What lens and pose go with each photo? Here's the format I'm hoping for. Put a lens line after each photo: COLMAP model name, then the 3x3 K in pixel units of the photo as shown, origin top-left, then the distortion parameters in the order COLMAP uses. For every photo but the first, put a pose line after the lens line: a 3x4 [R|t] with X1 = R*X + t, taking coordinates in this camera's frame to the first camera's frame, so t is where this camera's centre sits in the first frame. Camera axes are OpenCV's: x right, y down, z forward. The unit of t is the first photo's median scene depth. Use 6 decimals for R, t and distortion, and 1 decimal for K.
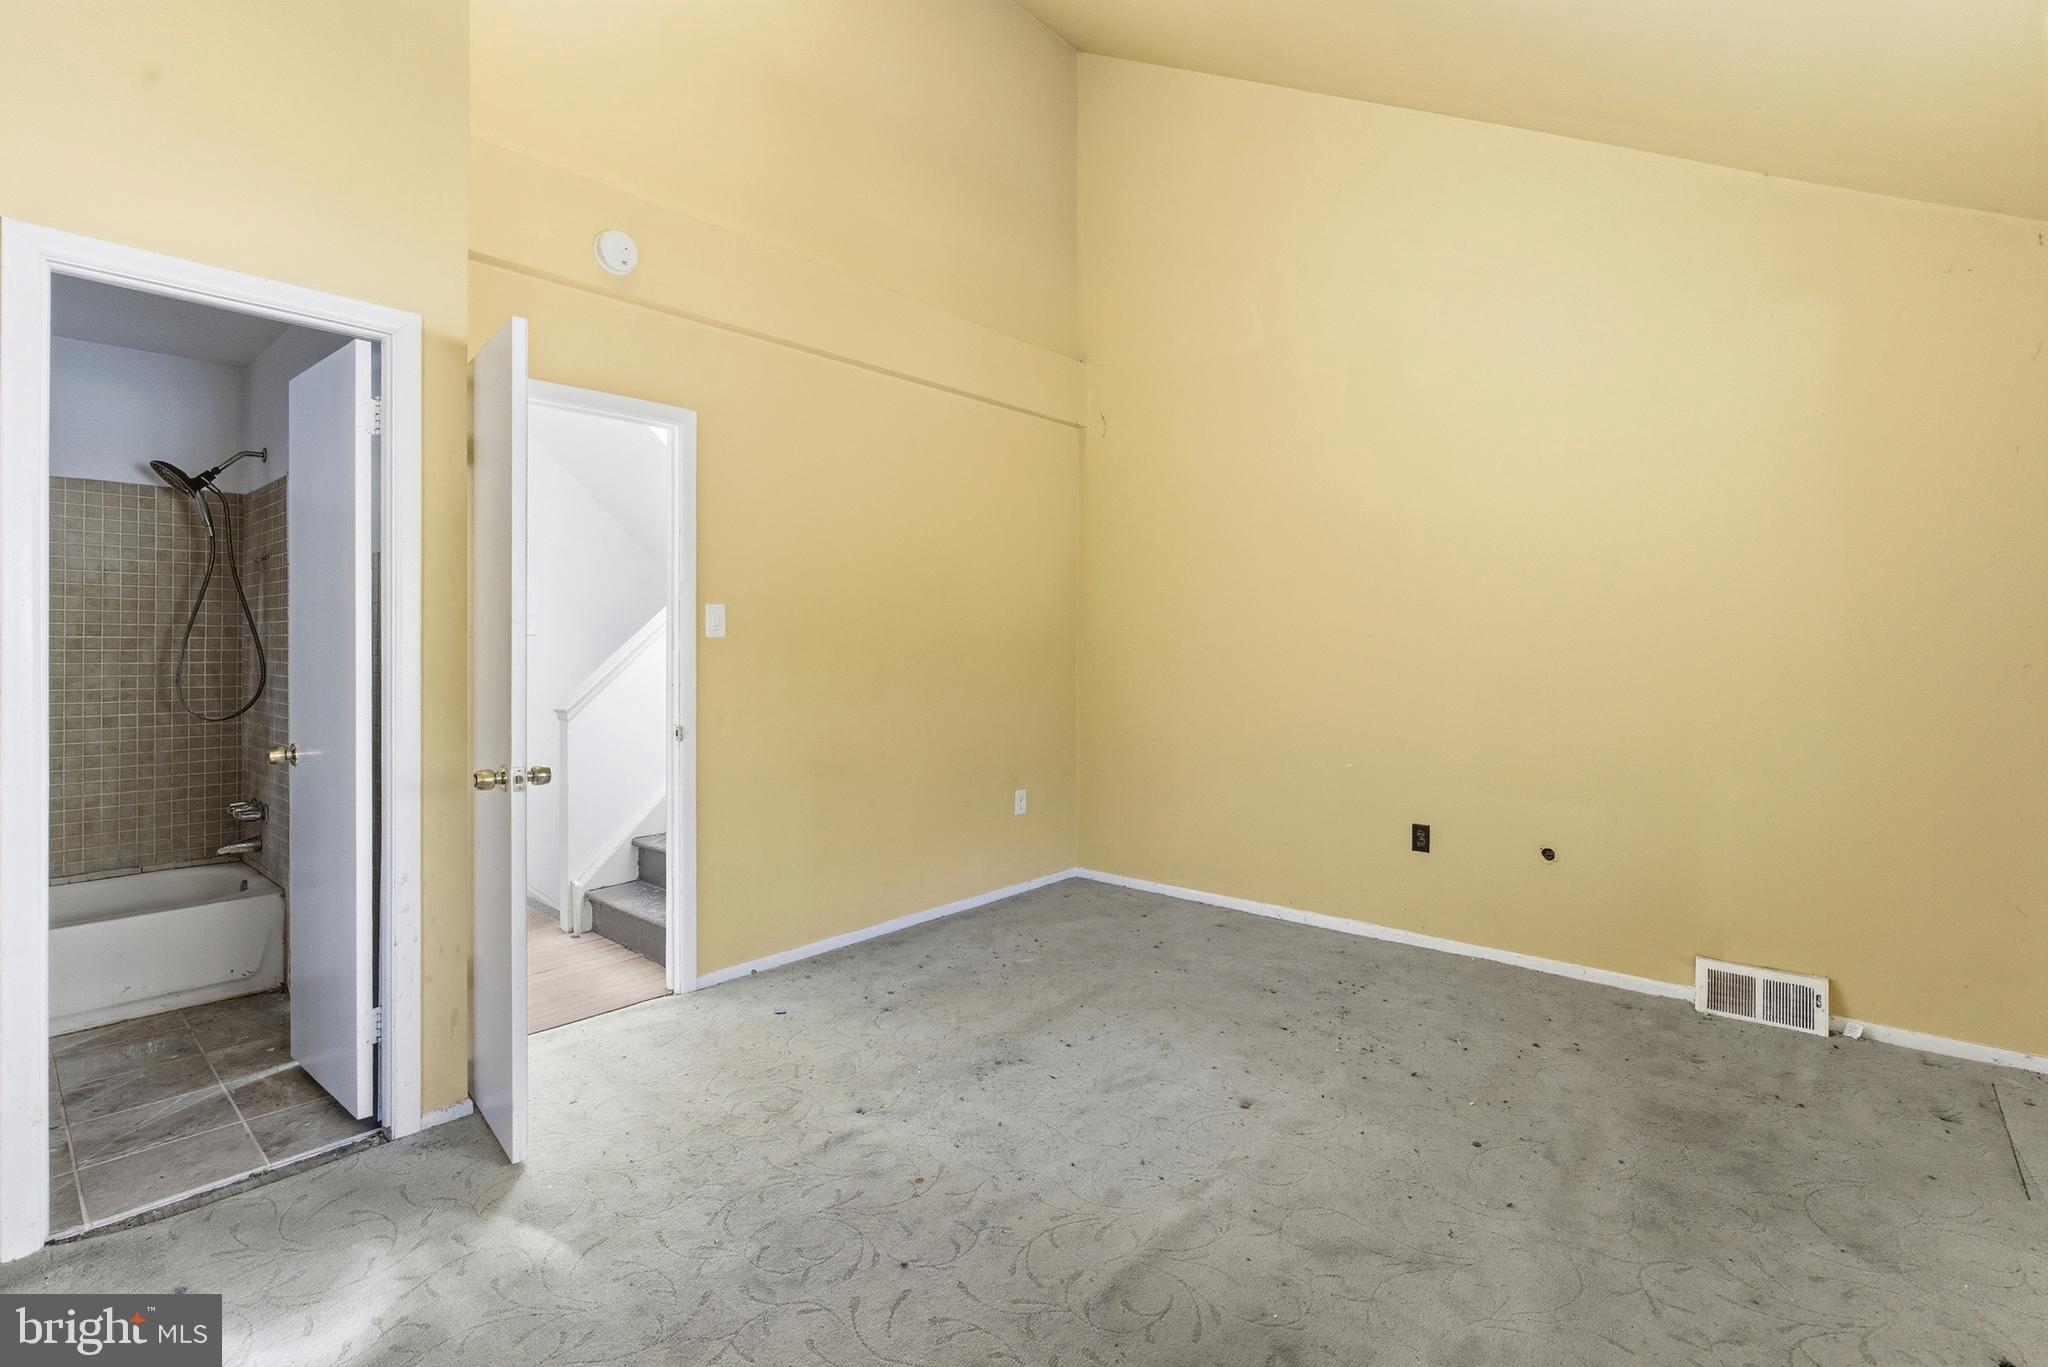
lens RADIAL K [[932.4, 0, 1022.1], [0, 932.4, 648.2], [0, 0, 1]] dist [-0.008696, 0.003653]
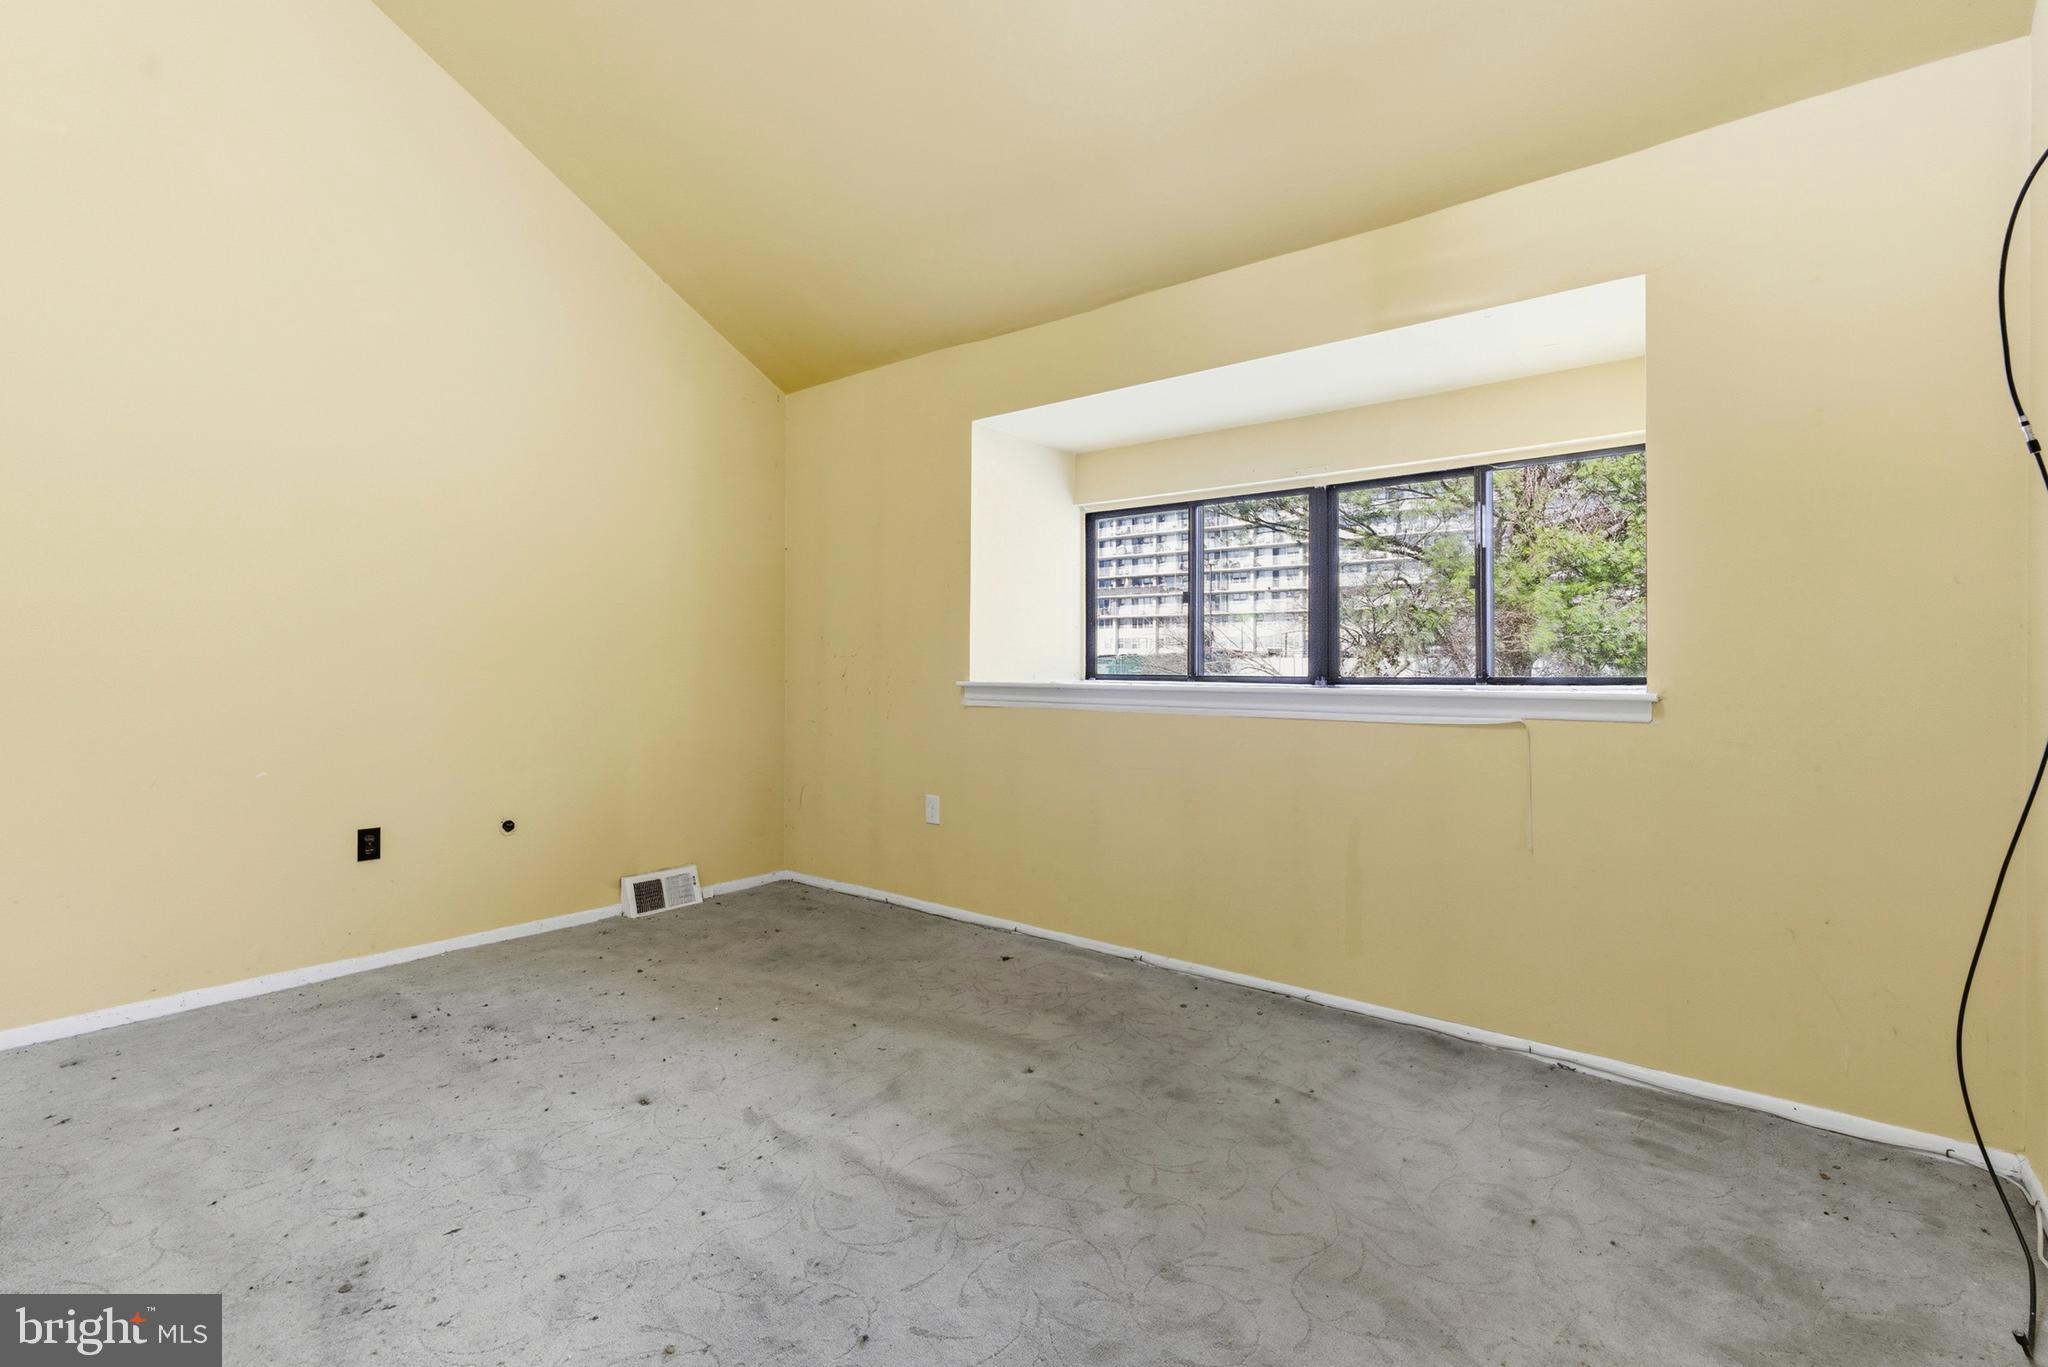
lens RADIAL K [[932.4, 0, 1018.6], [0, 932.4, 670.8], [0, 0, 1]] dist [-0.008696, 0.003653]
pose [[-0.037559, -0.008930, 0.999255, -0.585877], [-0.002390, 0.999958, 0.008847, 0.044966], [-0.999292, -0.002055, -0.037578, 0.559621]]
